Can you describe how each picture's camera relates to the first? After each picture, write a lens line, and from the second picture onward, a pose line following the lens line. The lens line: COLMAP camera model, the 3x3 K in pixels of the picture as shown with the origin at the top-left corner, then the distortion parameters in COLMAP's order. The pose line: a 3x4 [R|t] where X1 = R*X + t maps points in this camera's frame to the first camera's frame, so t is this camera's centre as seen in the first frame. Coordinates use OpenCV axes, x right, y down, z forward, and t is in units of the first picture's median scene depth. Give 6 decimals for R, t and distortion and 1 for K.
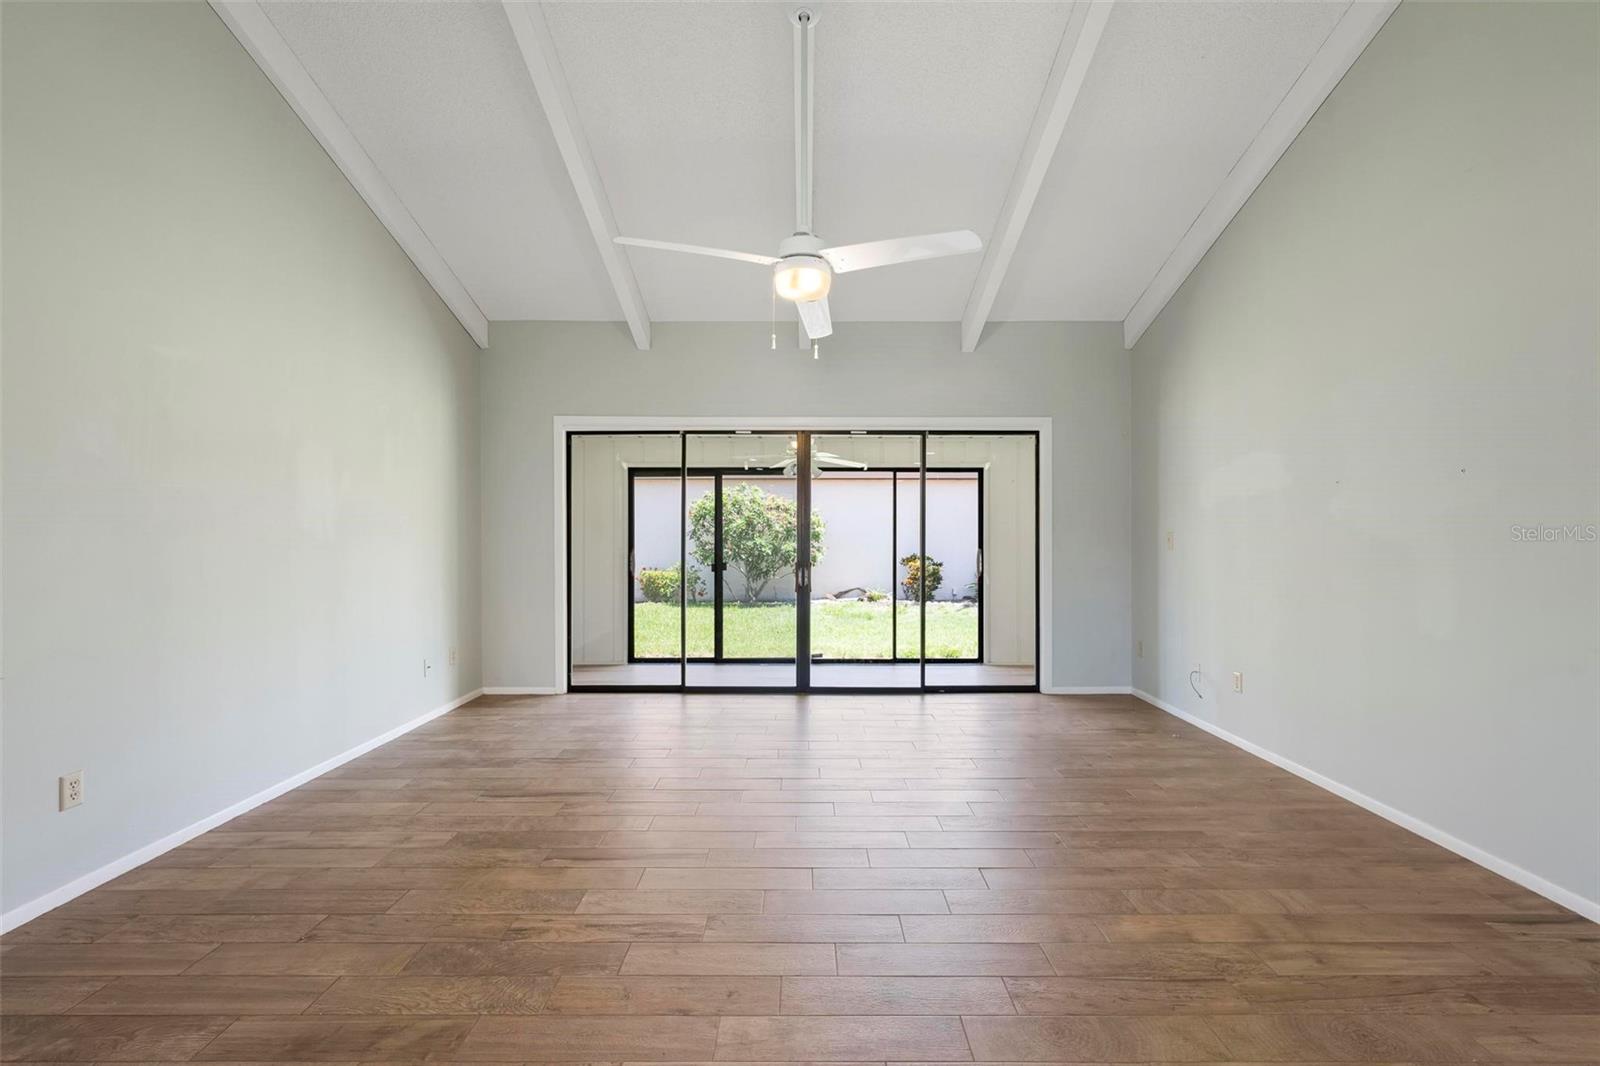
lens RADIAL K [[687.8, 0, 802.5], [0, 687.8, 533.3], [0, 0, 1]] dist [0.000281, 0.000162]
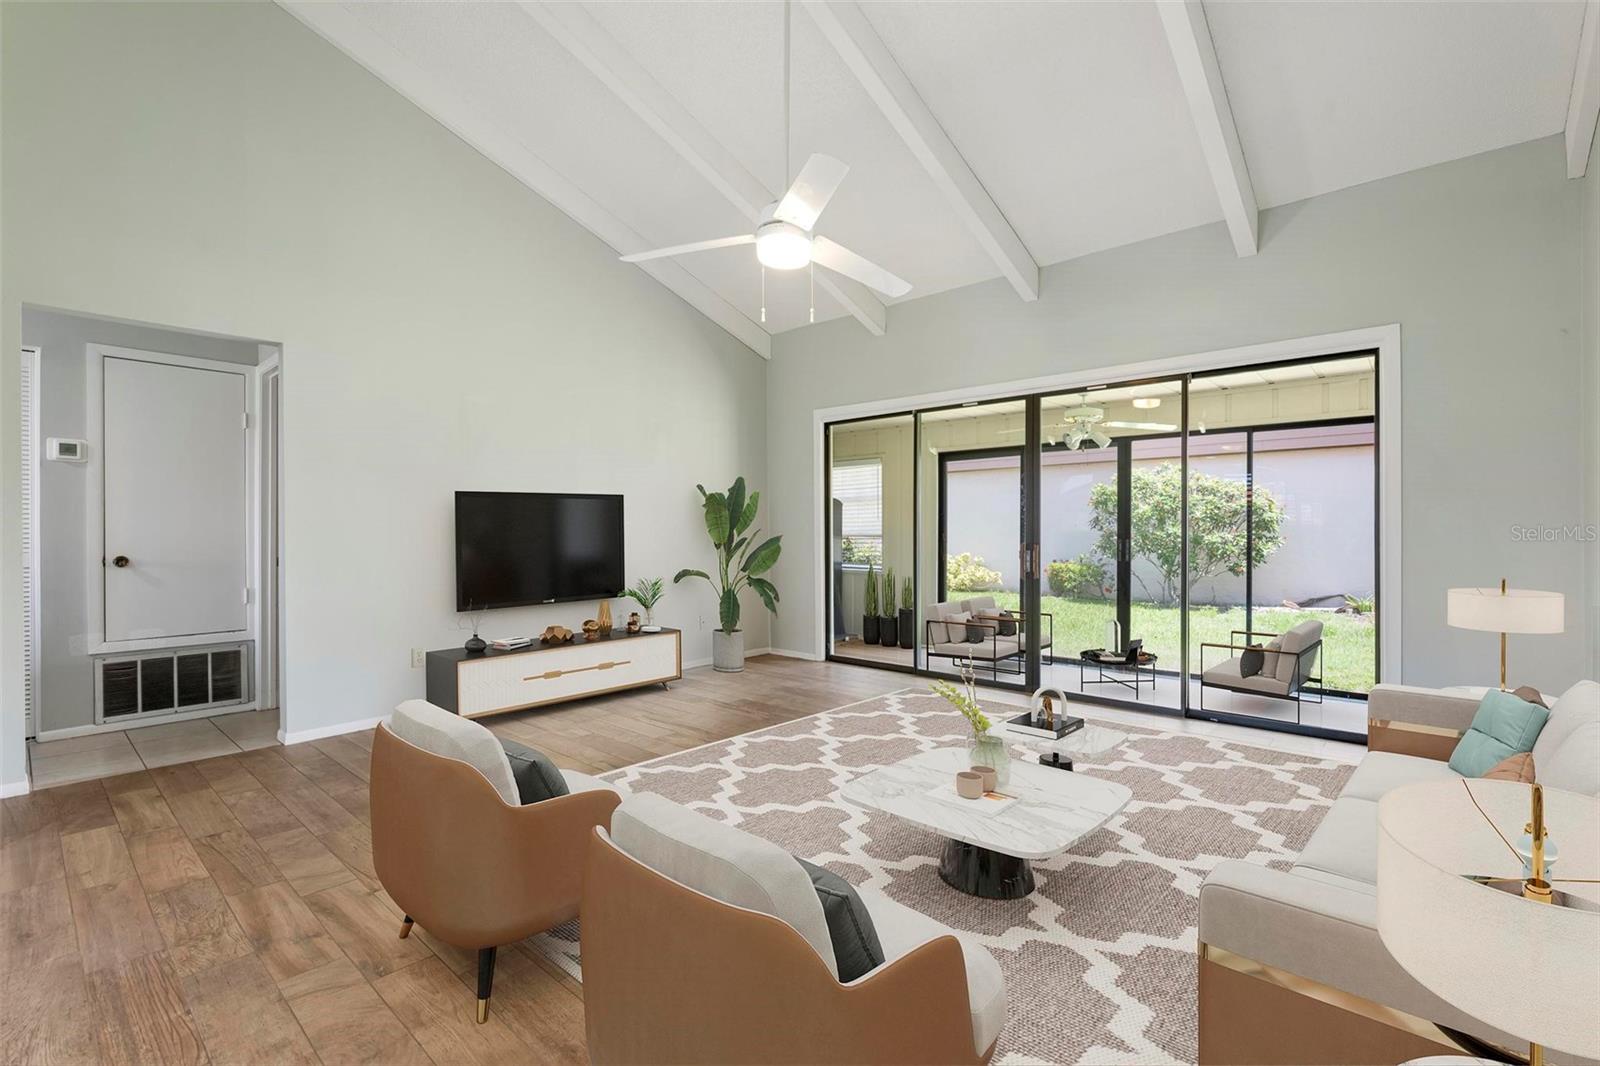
lens RADIAL K [[705.3, 0, 803.3], [0, 705.3, 535.0], [0, 0, 1]] dist [-0.002086, -0.000052]
pose [[0.748091, 0.002276, -0.663592, 0.374684], [0.002474, 0.999978, 0.006219, 0.023003], [0.663591, -0.006294, 0.748069, 0.133805]]
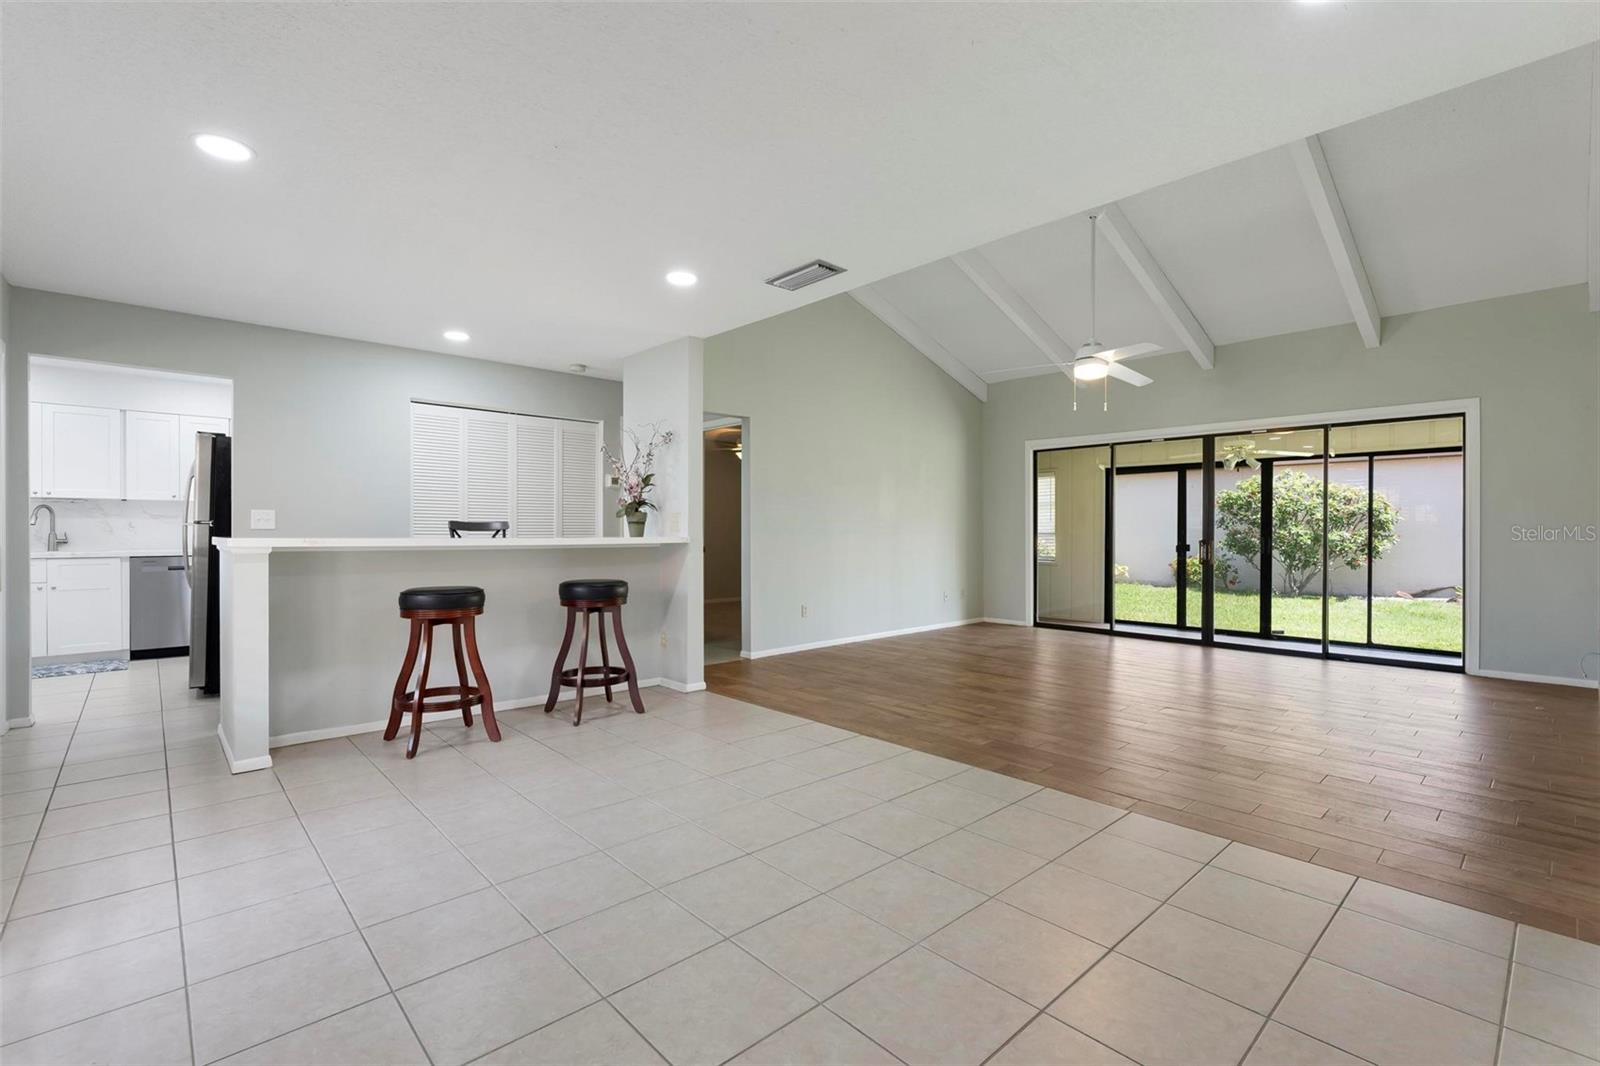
lens RADIAL K [[716.0, 0, 800.0], [0, 716.0, 533.0], [0, 0, 1]] dist [-0.002413, 0.000801]
pose [[0.679280, 0.004556, -0.733865, 0.445272], [0.000875, 0.999975, 0.007018, 0.018506], [0.733878, -0.005409, 0.679259, -0.416407]]
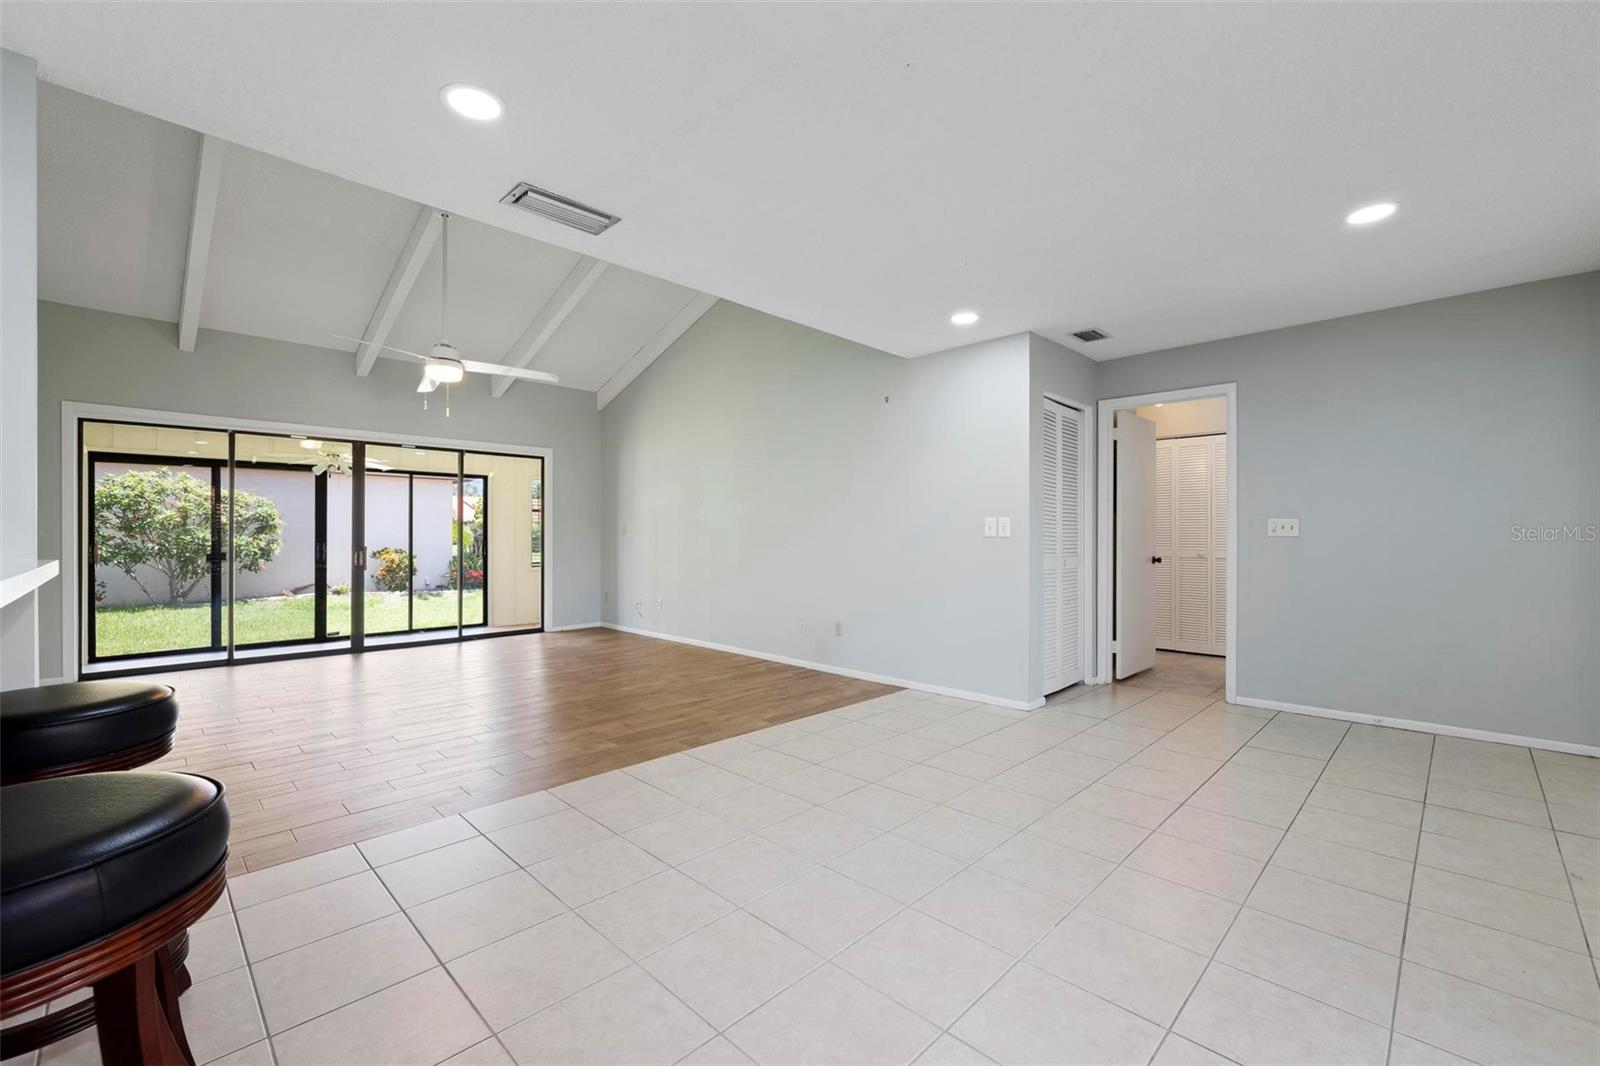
lens RADIAL K [[672.2, 0, 803.4], [0, 672.2, 535.3], [0, 0, 1]] dist [0.001797, -0.000038]
pose [[0.701576, -0.000069, 0.712594, -0.298214], [-0.003282, 0.999989, 0.003328, 0.014736], [-0.712587, -0.004674, 0.701569, -0.421976]]
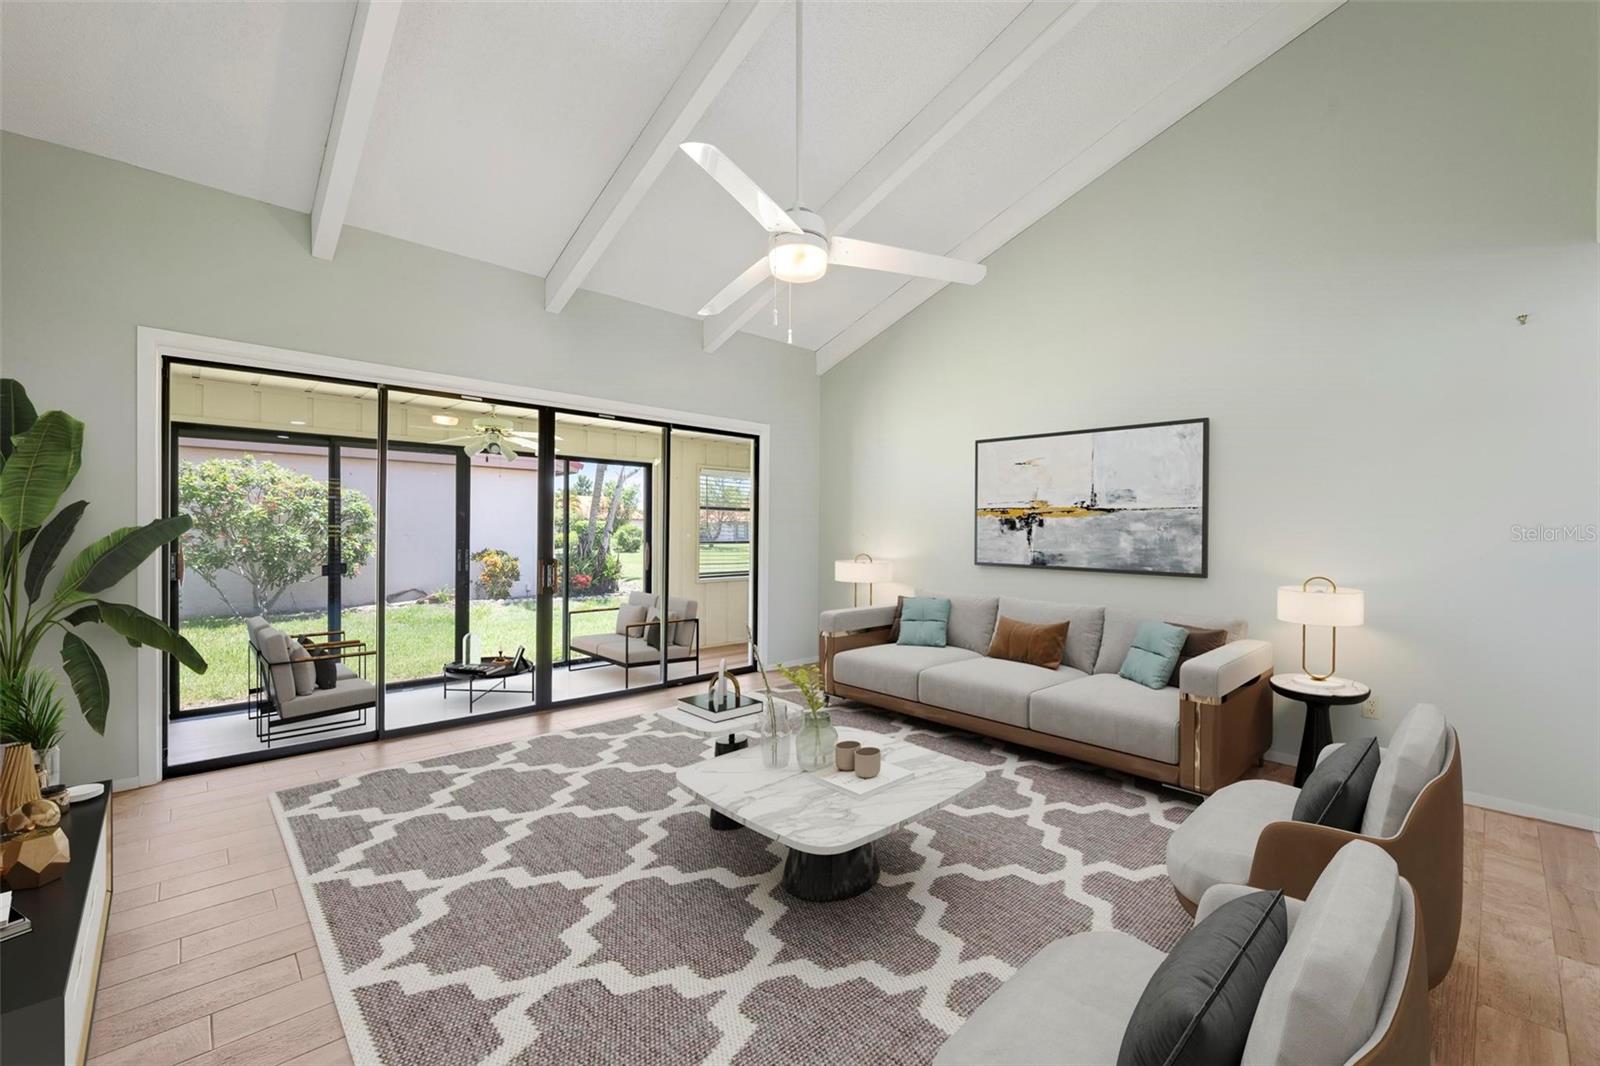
lens RADIAL K [[657.1, 0, 803.9], [0, 657.1, 534.2], [0, 0, 1]] dist [-0.001588, -0.000329]
pose [[0.724991, 0.002514, 0.688754, -0.327768], [-0.009686, 0.999932, 0.006545, 0.002156], [-0.688690, -0.011416, 0.724966, 0.178550]]
